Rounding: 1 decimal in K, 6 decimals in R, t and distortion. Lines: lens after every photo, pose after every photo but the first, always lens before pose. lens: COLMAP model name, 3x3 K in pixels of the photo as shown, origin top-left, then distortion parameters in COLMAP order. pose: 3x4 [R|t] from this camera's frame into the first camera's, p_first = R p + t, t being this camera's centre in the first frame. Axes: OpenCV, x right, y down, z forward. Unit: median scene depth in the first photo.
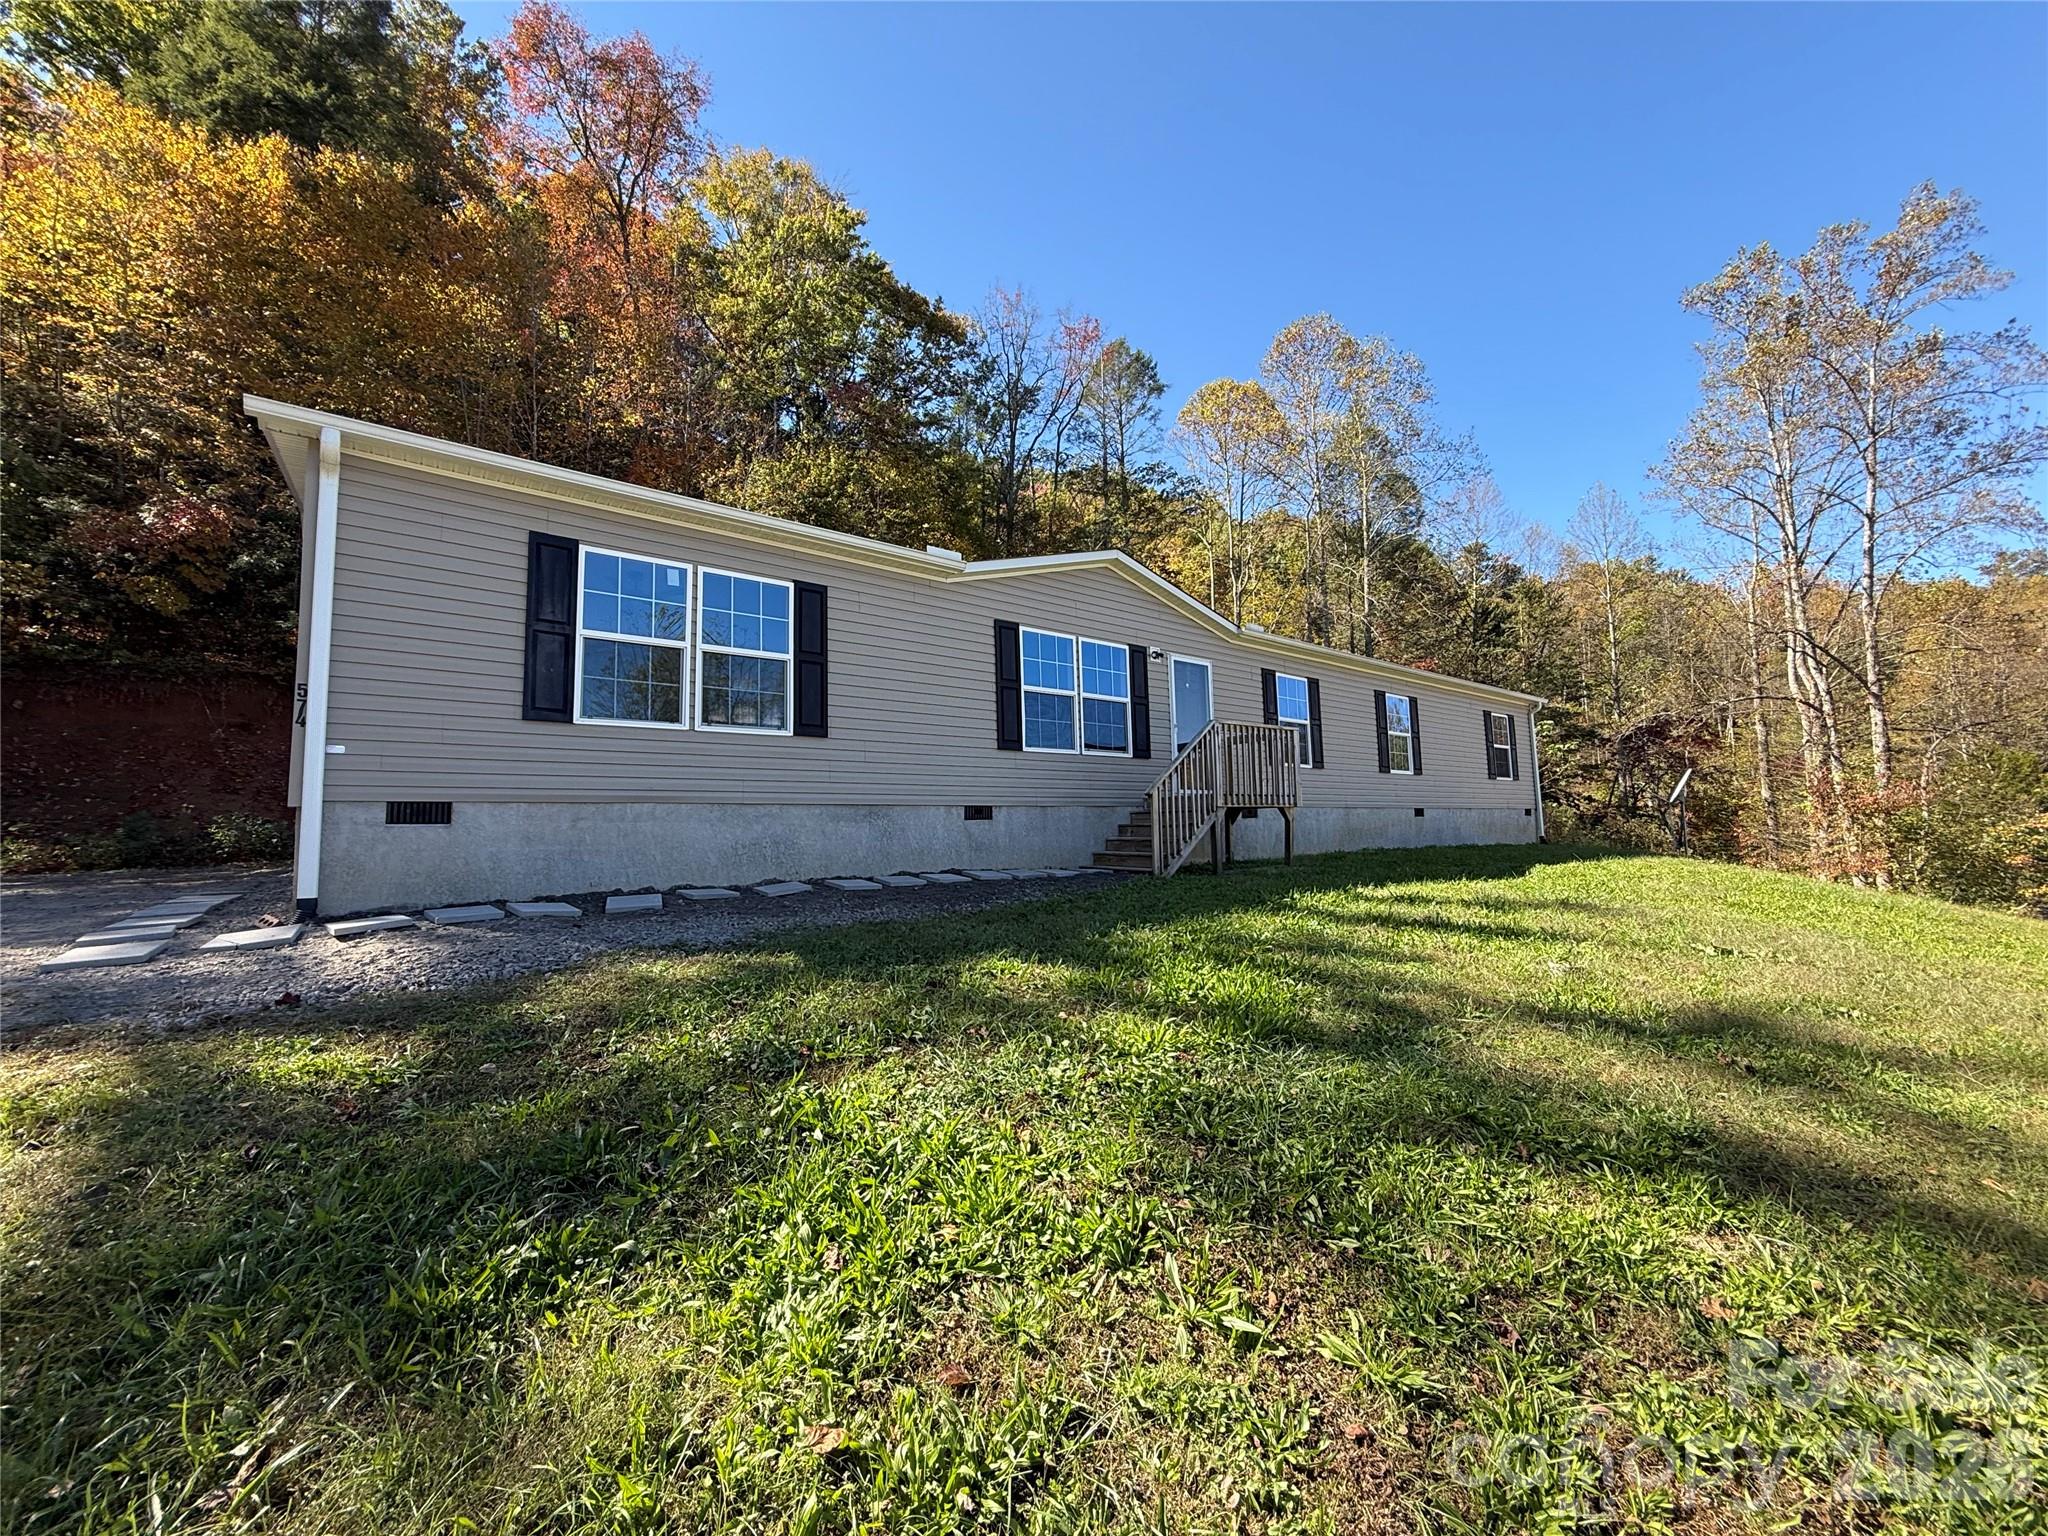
lens RADIAL K [[814.7, 0, 1020.0], [0, 814.7, 768.4], [0, 0, 1]] dist [-0.000440, -0.000234]
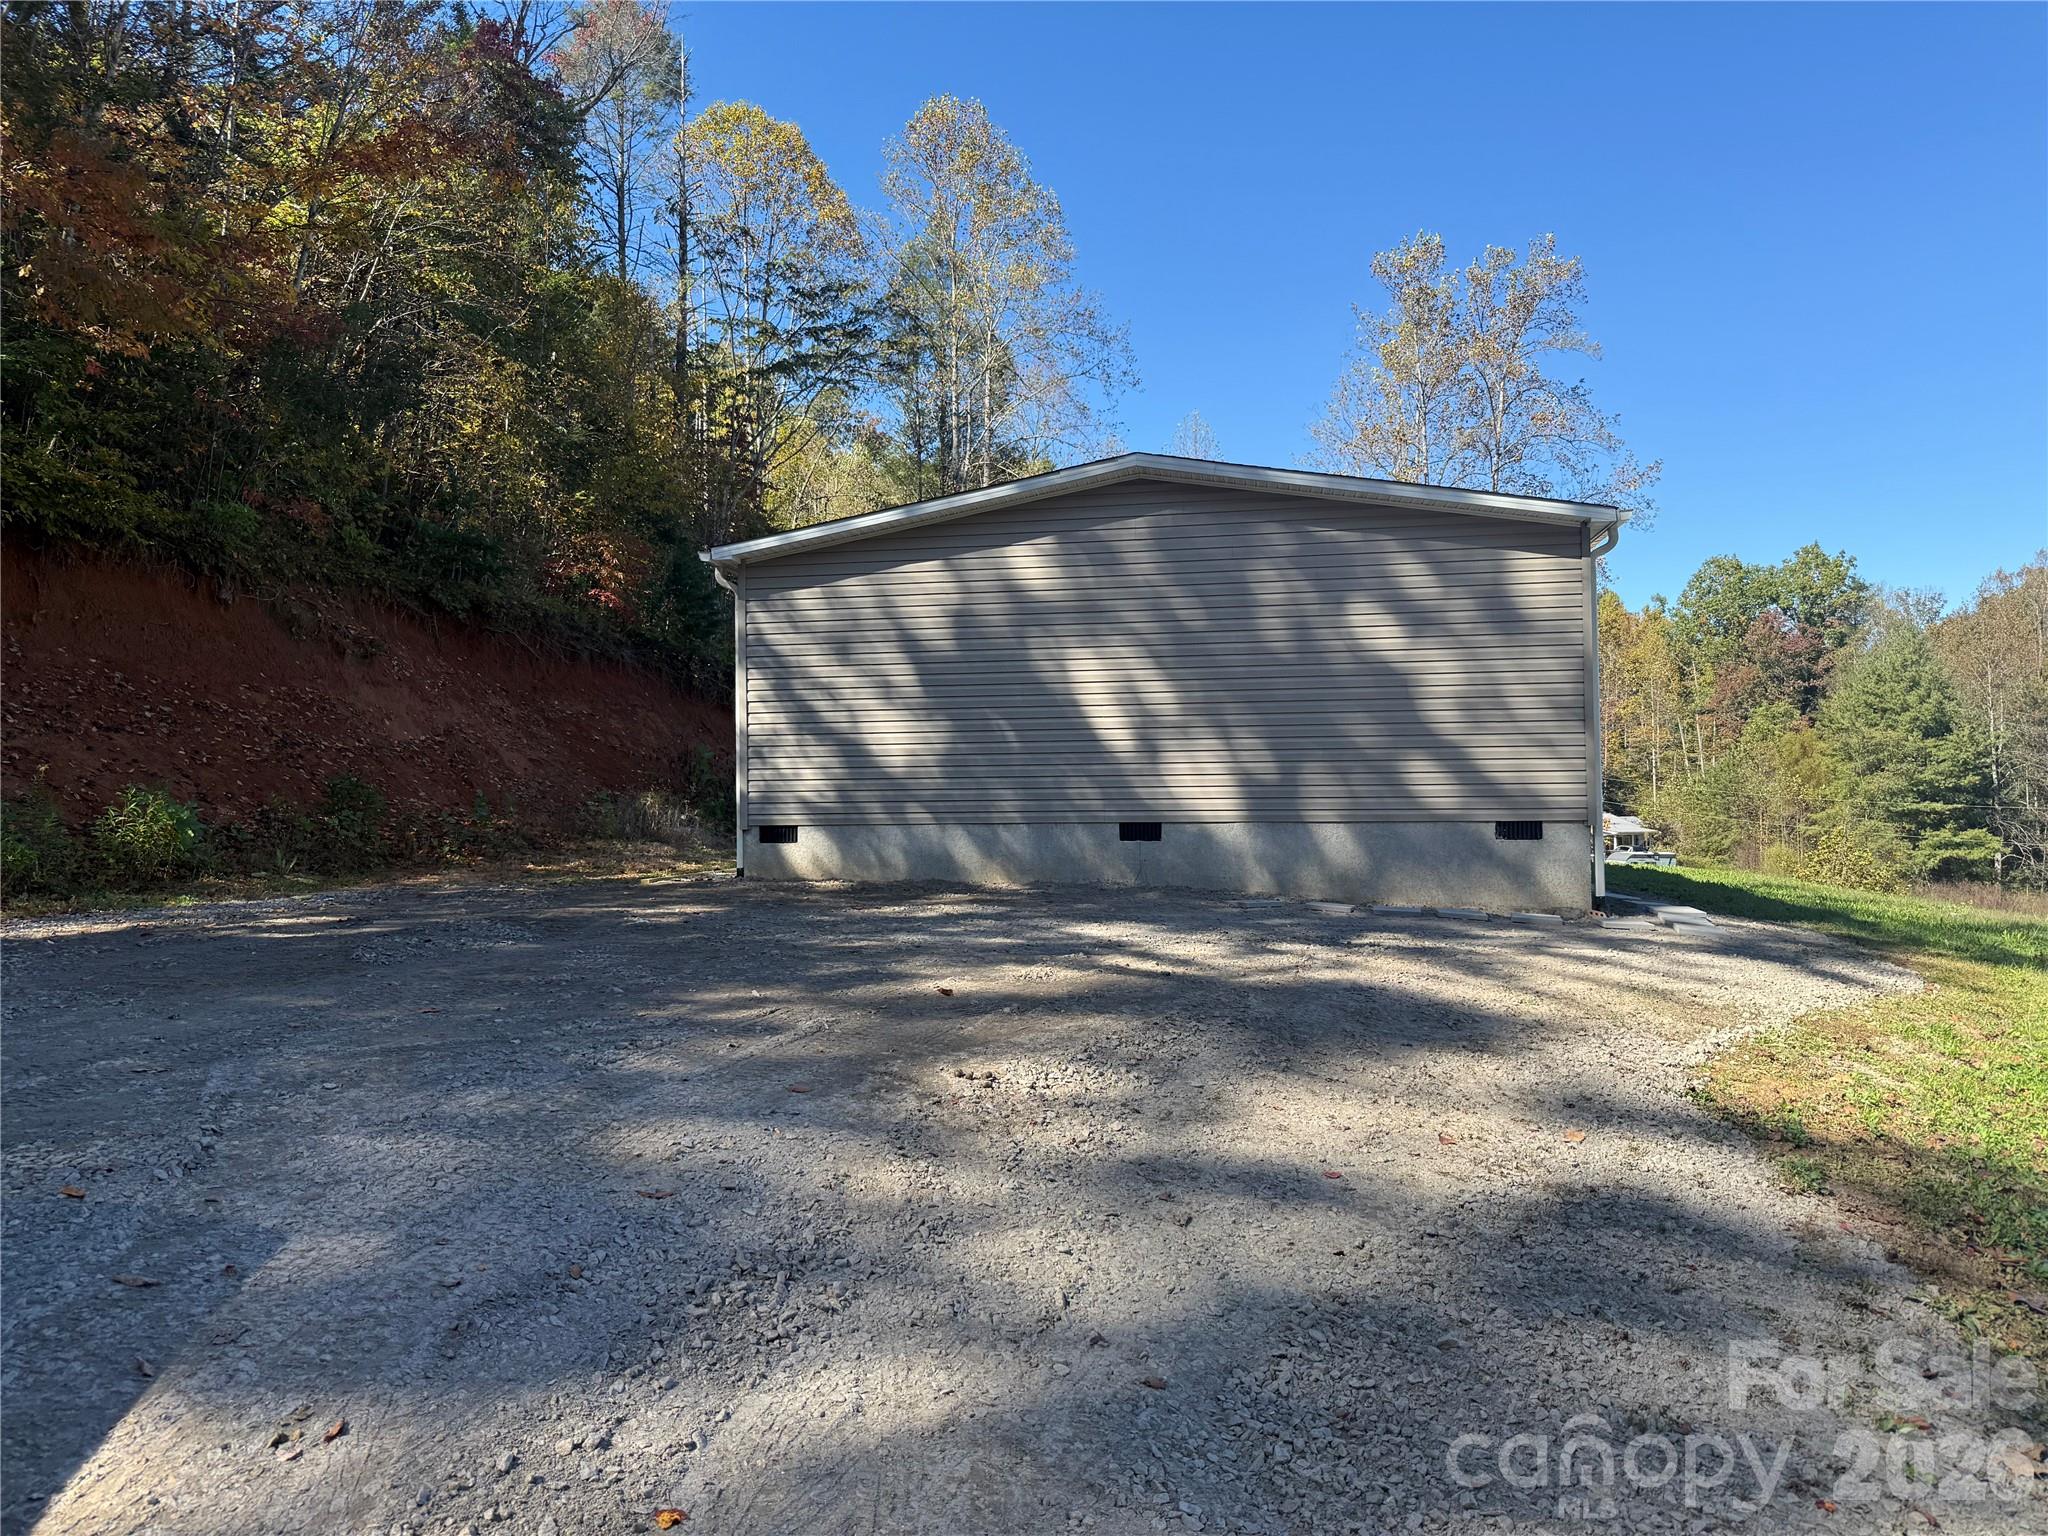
lens RADIAL K [[1427.7, 0, 1024.0], [0, 1427.7, 768.0], [0, 0, 1]] dist [0.091547, -0.121012]
pose [[0.753973, 0.033923, 0.656029, -1.904568], [-0.058443, 0.998170, 0.015553, 0.006302], [-0.654300, -0.050066, 0.754576, -0.103572]]
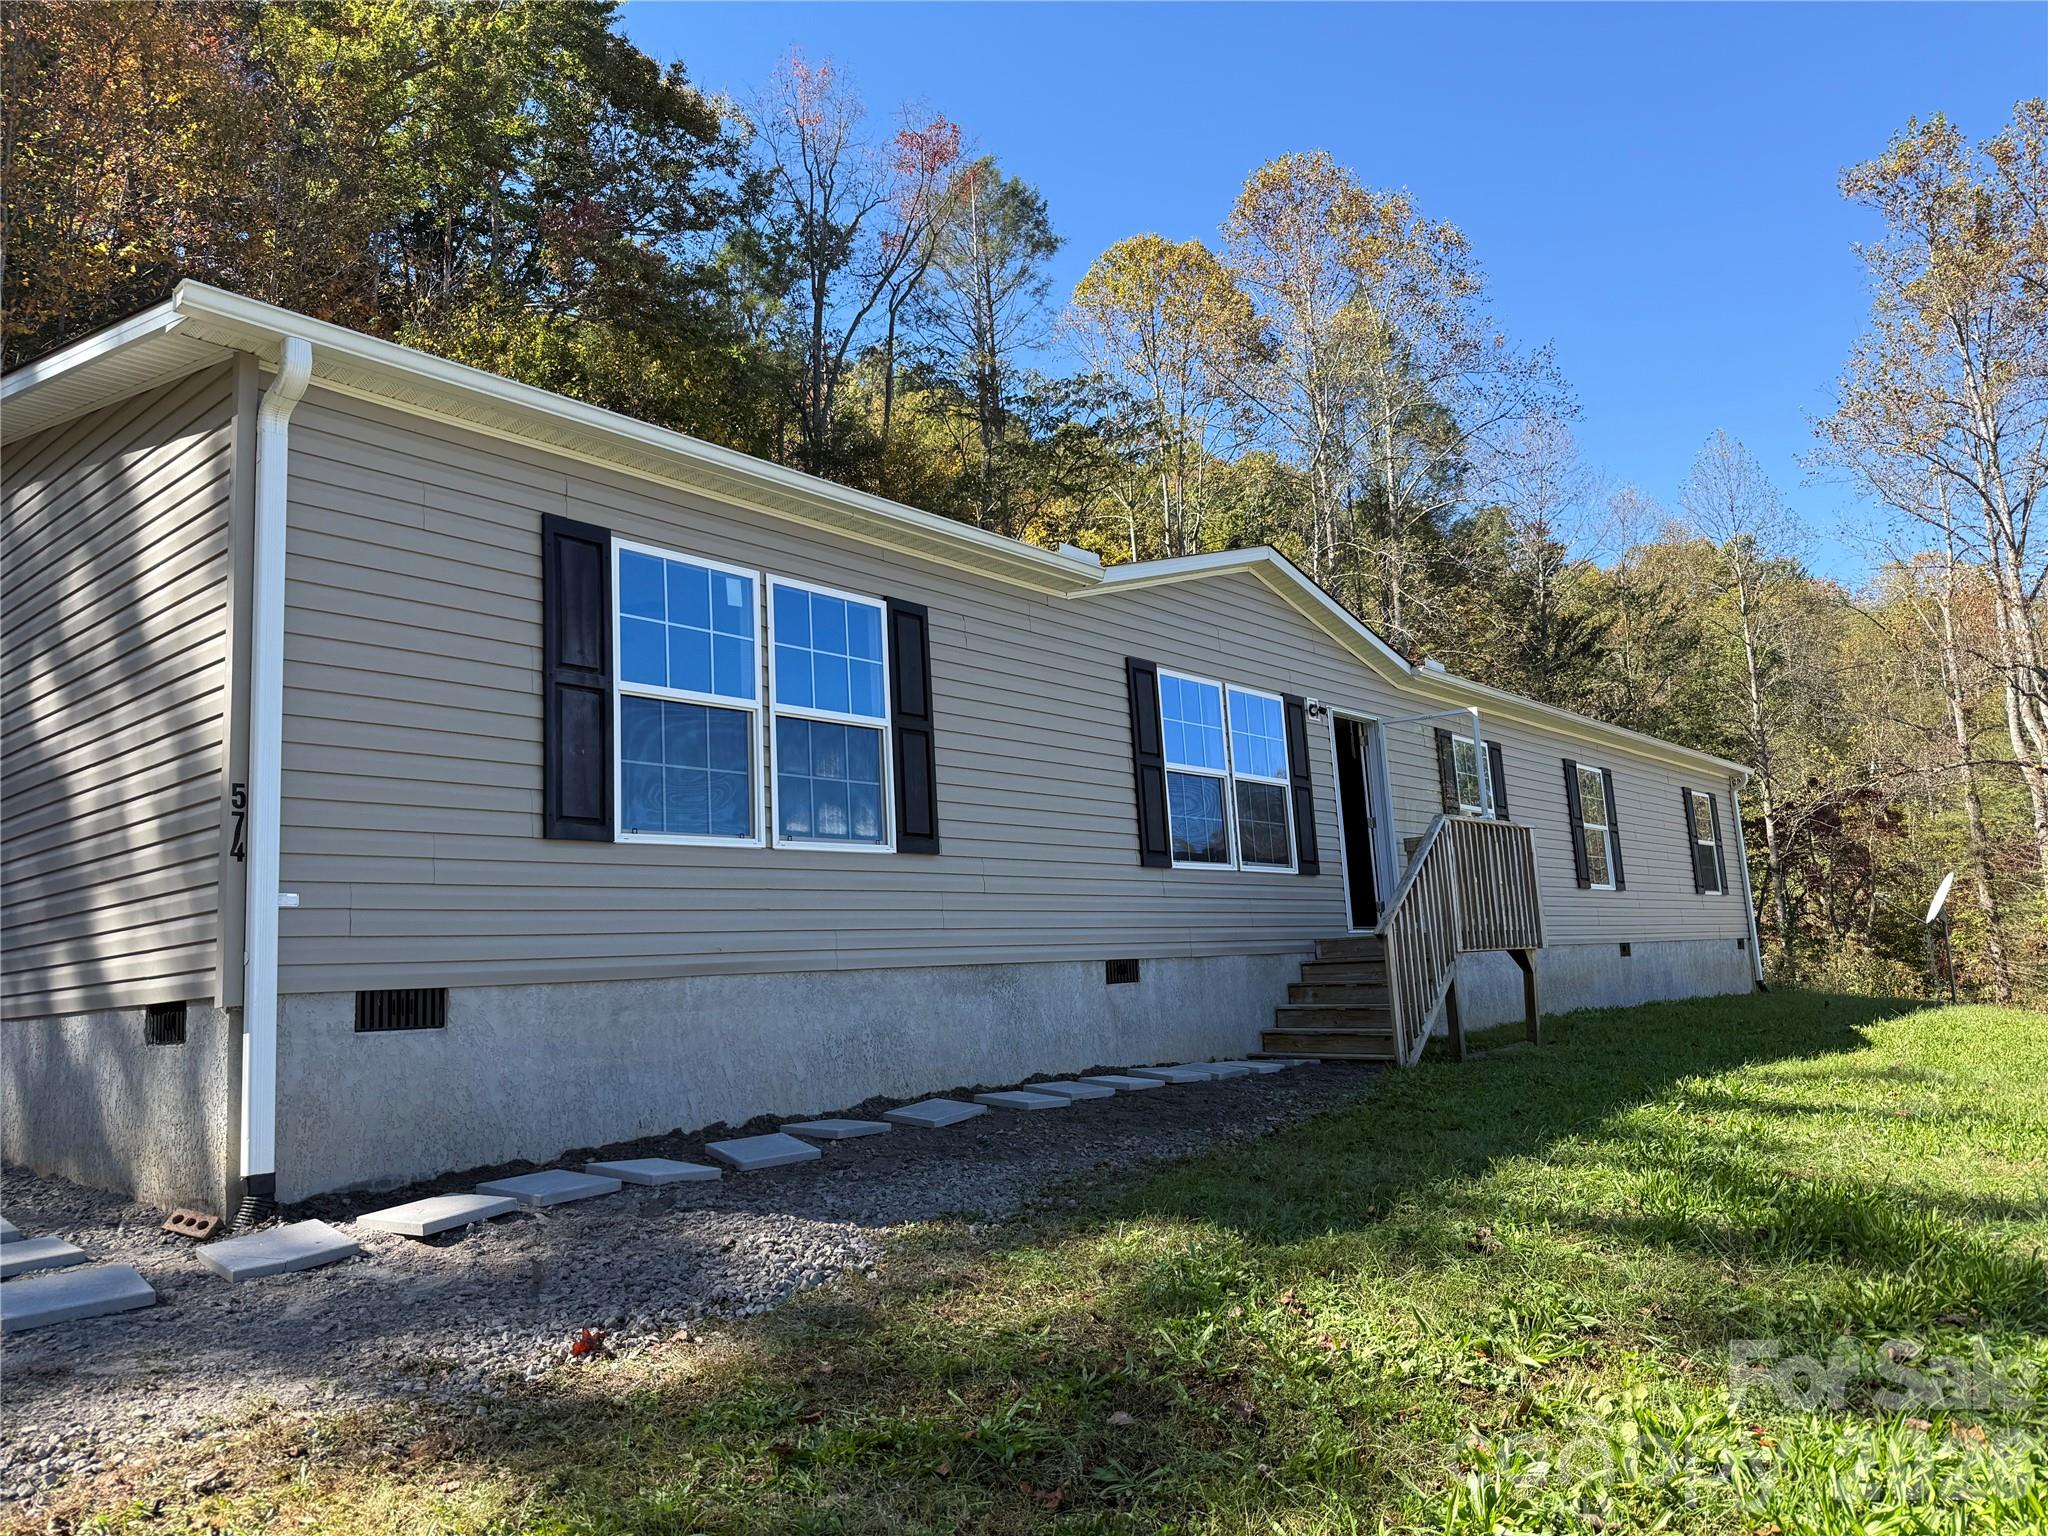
lens RADIAL K [[1427.7, 0, 1024.0], [0, 1427.7, 768.0], [0, 0, 1]] dist [0.091547, -0.121012]
pose [[0.980279, -0.000898, 0.197618, -0.329195], [0.015641, 0.997205, -0.073055, -0.020315], [-0.197000, 0.074706, 0.977553, -0.045412]]
